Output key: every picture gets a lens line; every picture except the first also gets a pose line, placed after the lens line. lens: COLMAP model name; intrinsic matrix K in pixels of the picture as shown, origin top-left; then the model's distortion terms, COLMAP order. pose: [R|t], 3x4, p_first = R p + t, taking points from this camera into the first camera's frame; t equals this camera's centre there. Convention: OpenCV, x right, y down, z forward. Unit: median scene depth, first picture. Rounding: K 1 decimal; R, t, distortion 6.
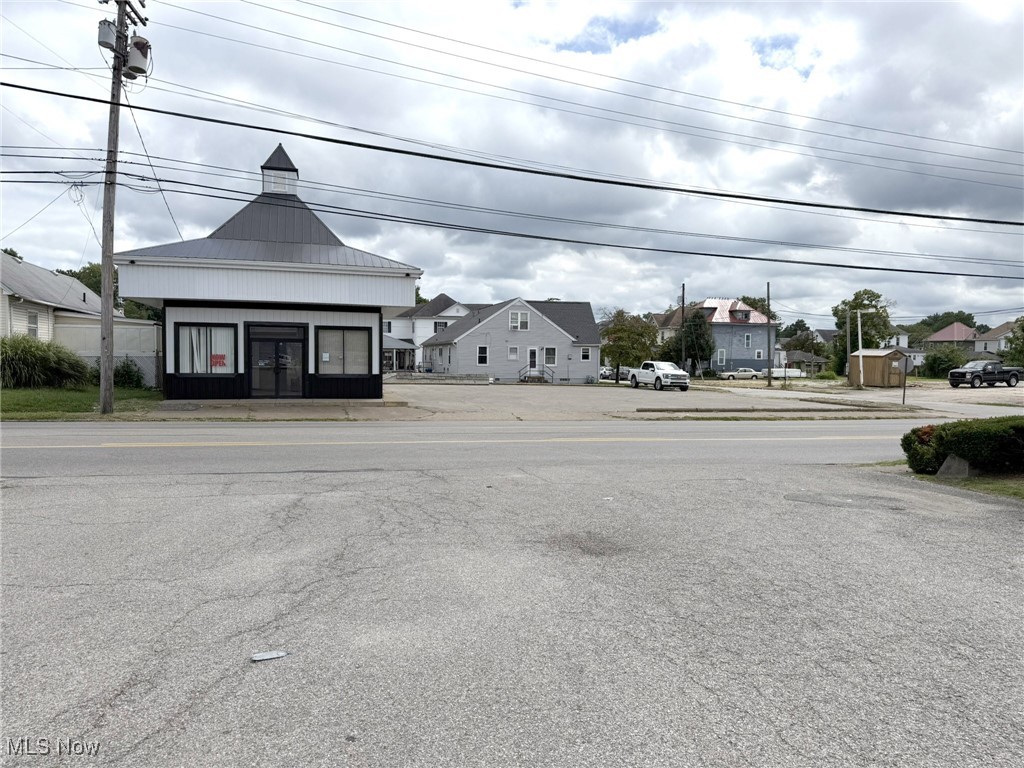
lens RADIAL K [[714.9, 0, 516.3], [0, 714.9, 389.1], [0, 0, 1]] dist [0.081350, -0.107557]
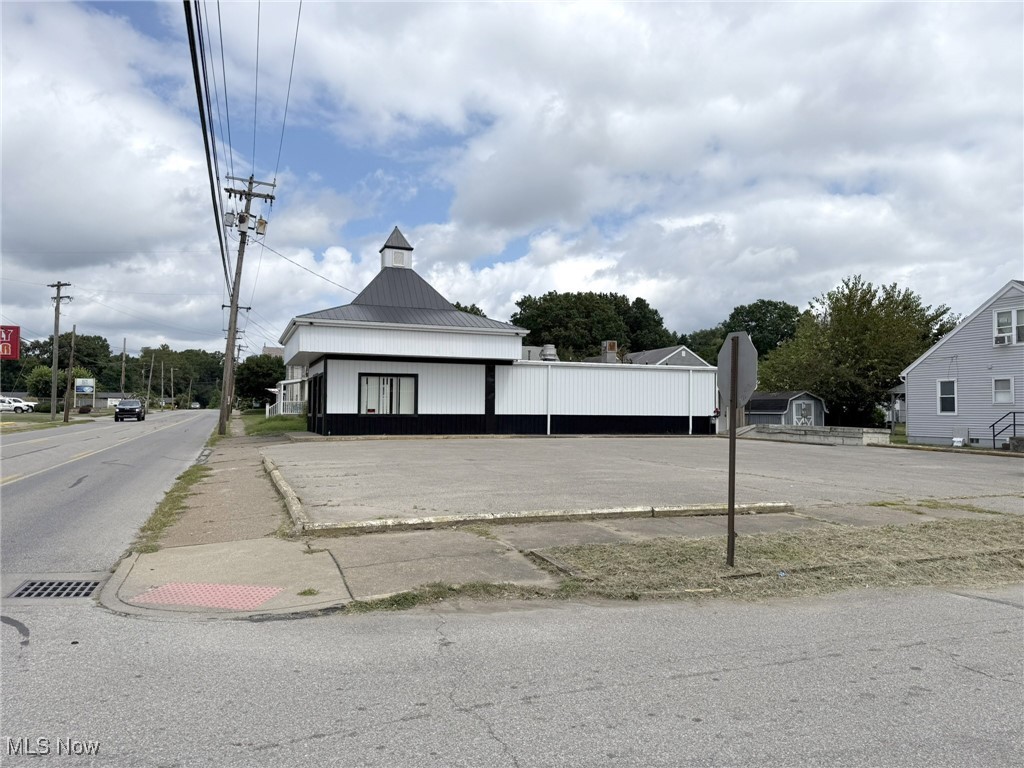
lens RADIAL K [[714.9, 0, 508.4], [0, 714.9, 385.4], [0, 0, 1]] dist [0.081350, -0.107557]
pose [[0.095390, -0.049920, -0.994188, 0.883654], [-0.047488, 0.997376, -0.054636, -0.015897], [0.994307, 0.052424, 0.092769, 1.100779]]
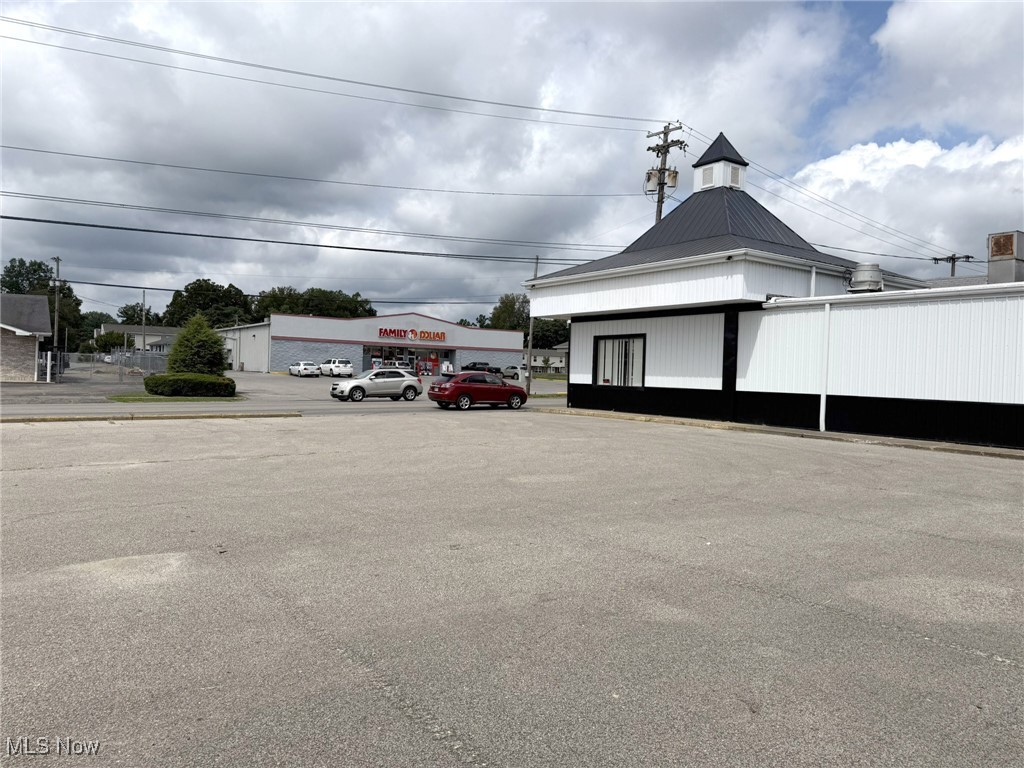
lens RADIAL K [[714.9, 0, 516.4], [0, 714.9, 395.1], [0, 0, 1]] dist [0.081350, -0.107557]
pose [[-0.935803, -0.027053, -0.351484, 0.210021], [-0.053958, 0.996294, 0.066976, -0.062898], [0.348370, 0.081642, -0.933795, 1.777545]]
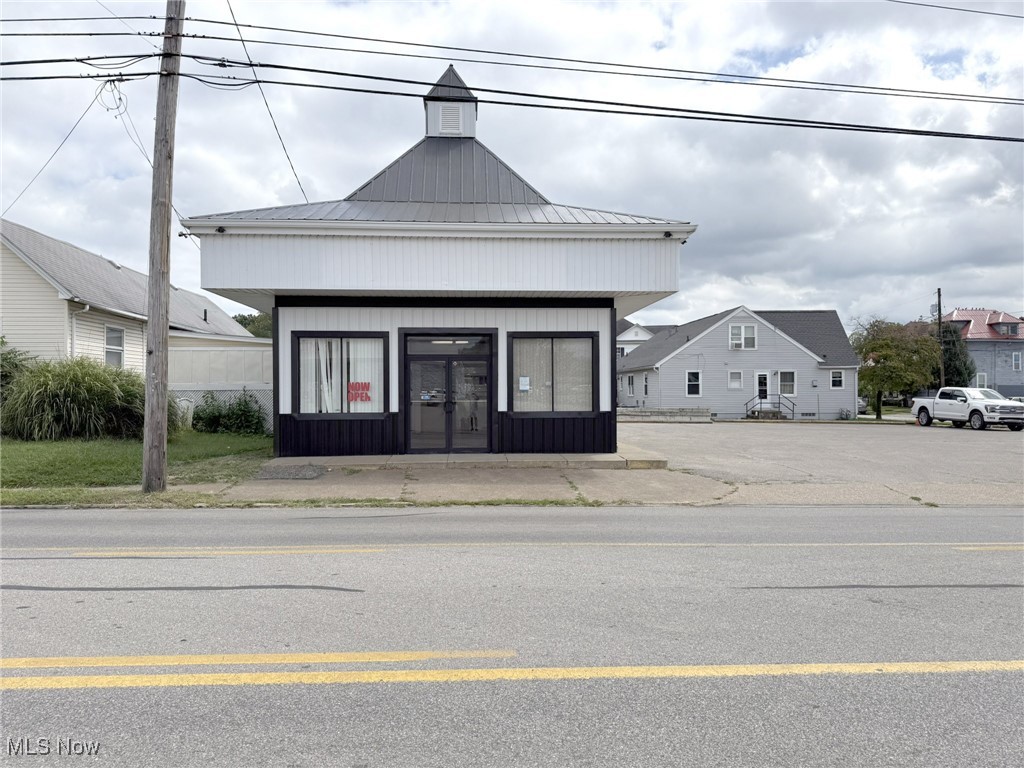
lens RADIAL K [[714.9, 0, 513.3], [0, 714.9, 390.2], [0, 0, 1]] dist [0.081350, -0.107557]
pose [[0.977884, -0.016166, -0.208522, -0.138613], [0.006654, 0.998908, -0.046236, -0.010720], [0.209041, 0.043826, 0.976924, 0.382347]]
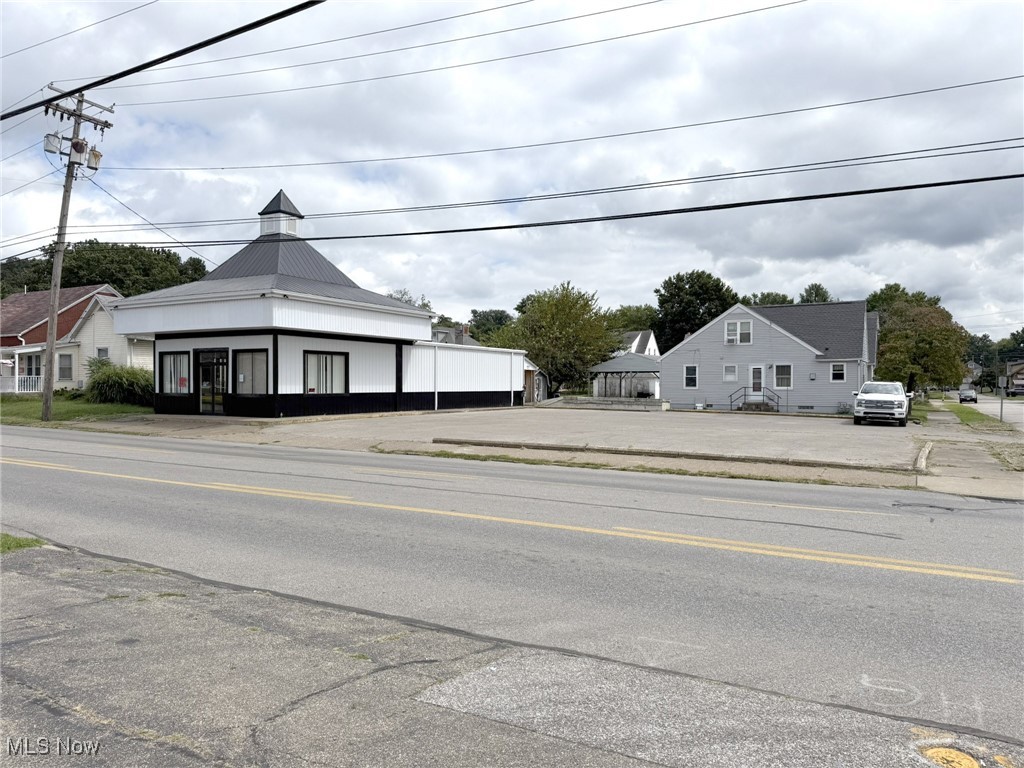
lens RADIAL K [[714.9, 0, 517.6], [0, 714.9, 384.7], [0, 0, 1]] dist [0.081350, -0.107557]
pose [[0.708985, -0.008921, -0.705167, 0.727606], [-0.023775, 0.999049, -0.036543, -0.004335], [0.704823, 0.042673, 0.708099, 0.481658]]
